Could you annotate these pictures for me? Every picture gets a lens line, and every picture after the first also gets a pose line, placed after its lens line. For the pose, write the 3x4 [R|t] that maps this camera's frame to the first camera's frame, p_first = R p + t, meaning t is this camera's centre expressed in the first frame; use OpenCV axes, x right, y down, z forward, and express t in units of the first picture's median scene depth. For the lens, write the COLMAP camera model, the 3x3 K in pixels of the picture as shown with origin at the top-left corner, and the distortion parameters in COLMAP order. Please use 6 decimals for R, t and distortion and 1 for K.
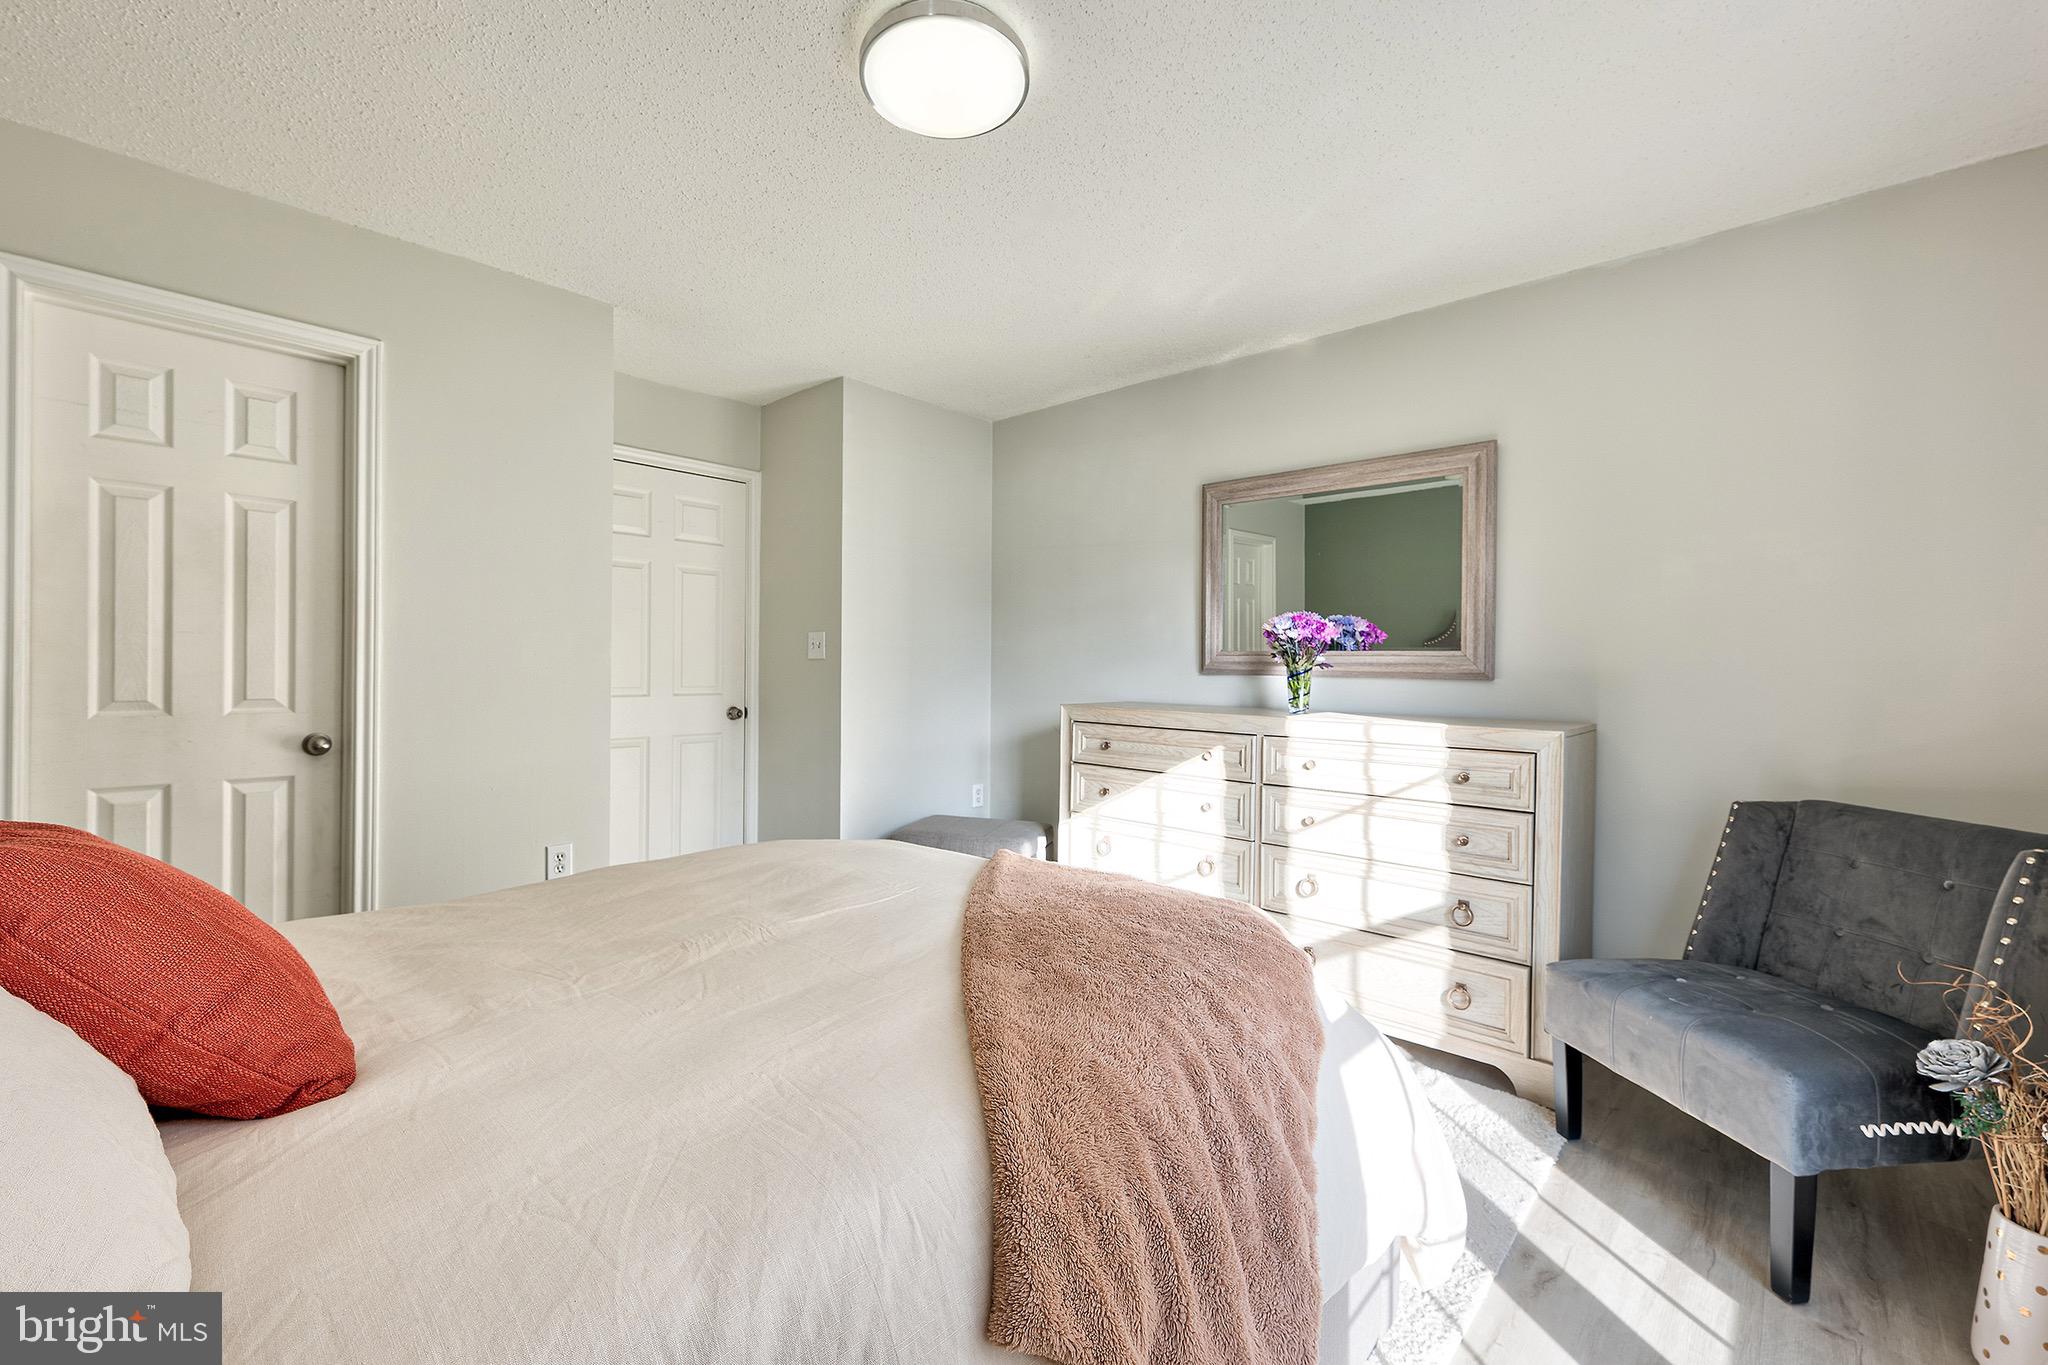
lens RADIAL K [[894.8, 0, 1014.1], [0, 894.8, 663.9], [0, 0, 1]] dist [0.000291, -0.000047]
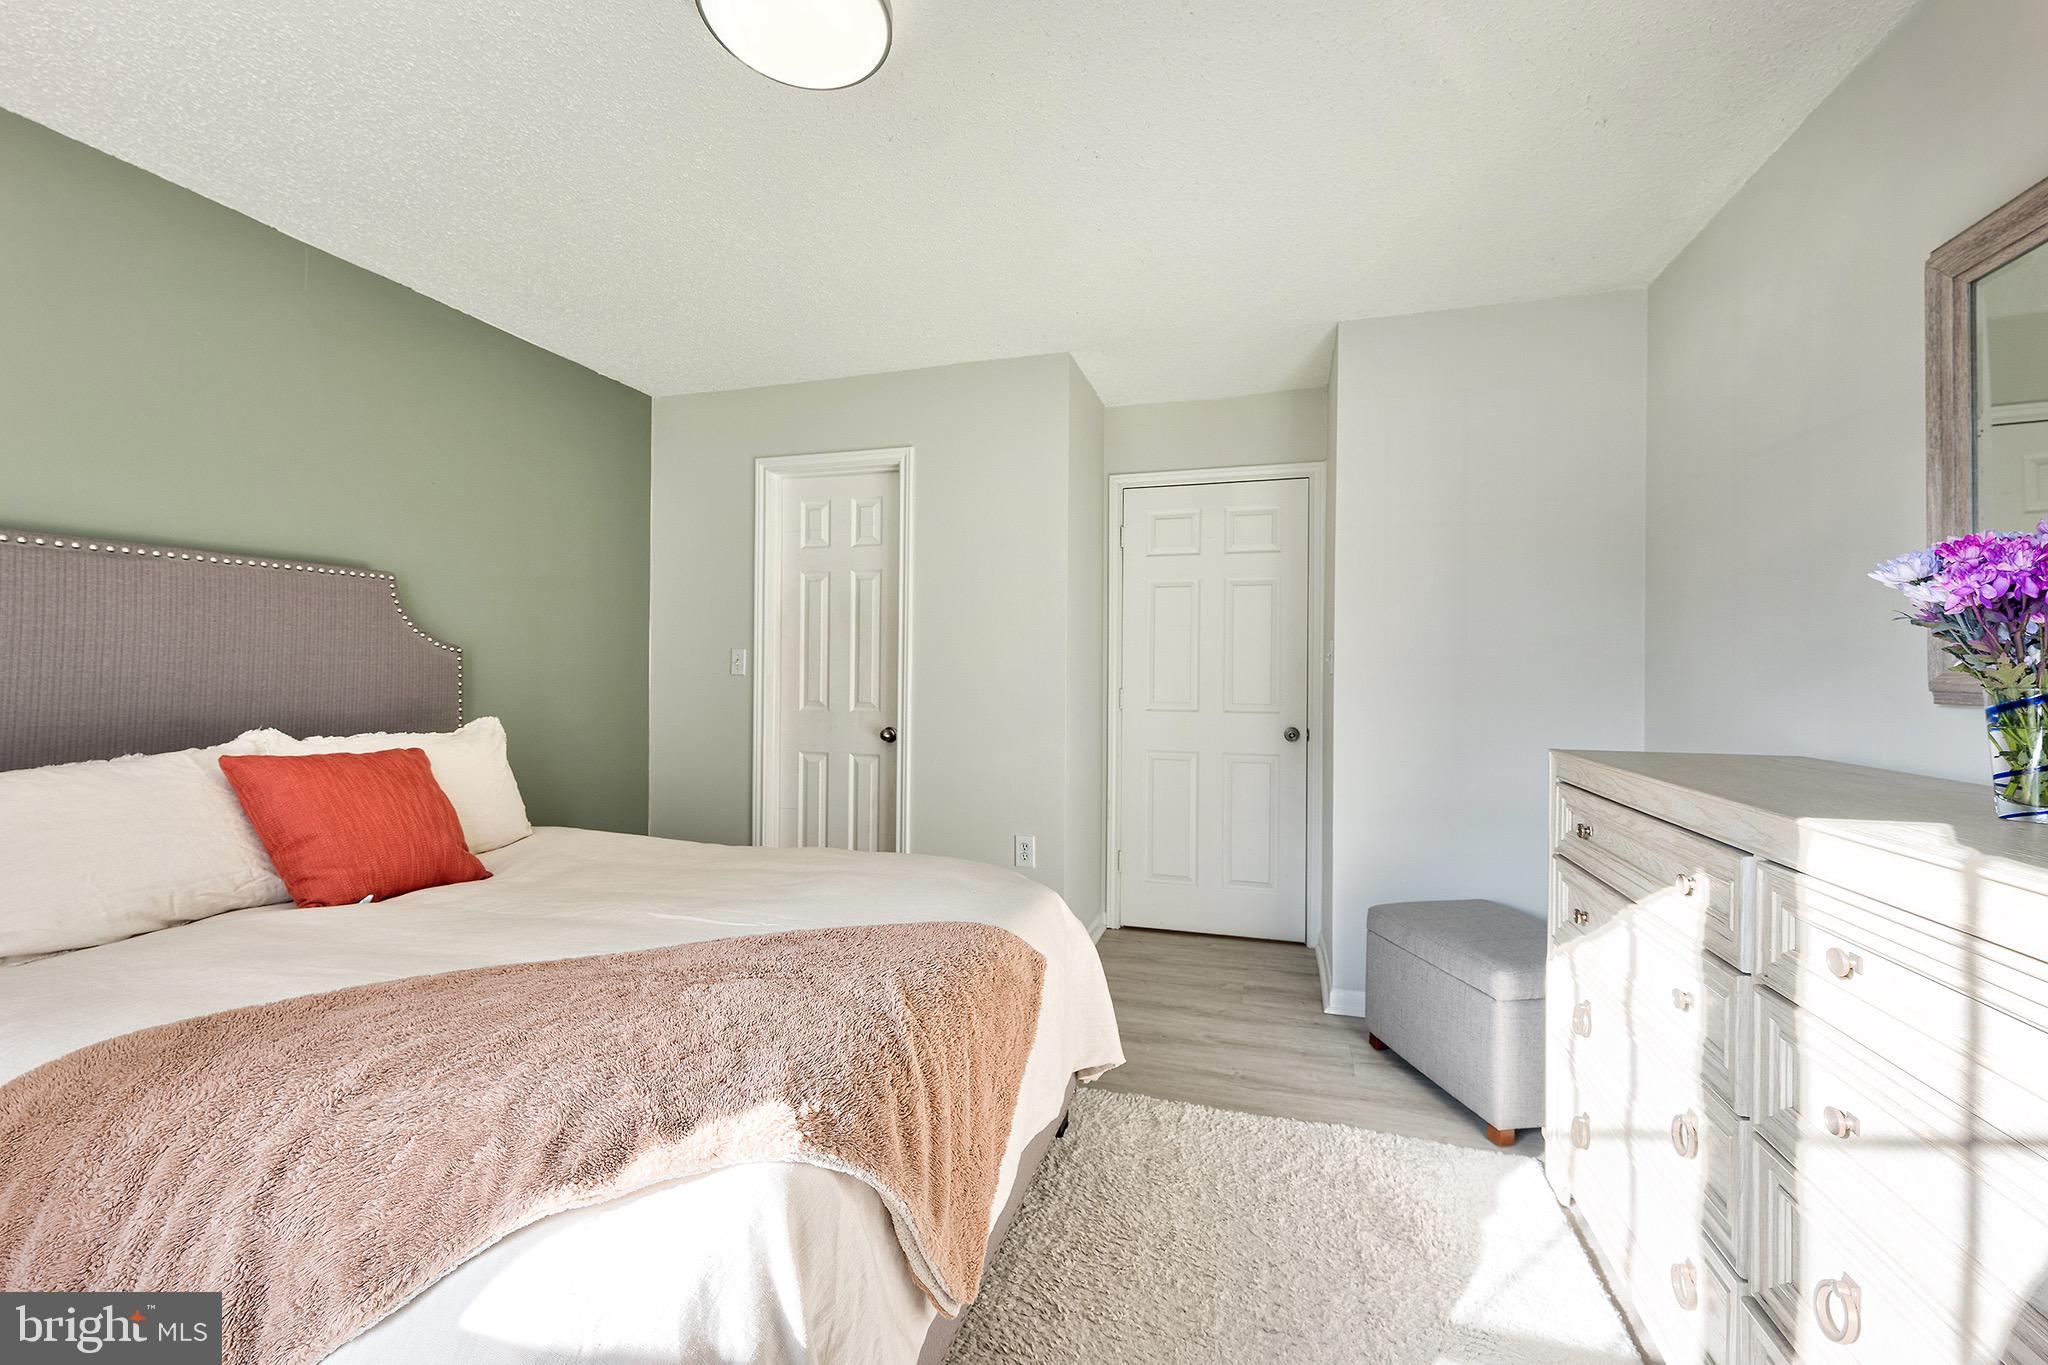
lens RADIAL K [[841.8, 0, 1028.4], [0, 841.8, 661.9], [0, 0, 1]] dist [0.001320, 0.000159]
pose [[0.410771, -0.021849, -0.911477, 0.565302], [-0.001460, 0.999696, -0.024622, 0.005534], [0.911737, 0.011445, 0.410615, 0.648412]]
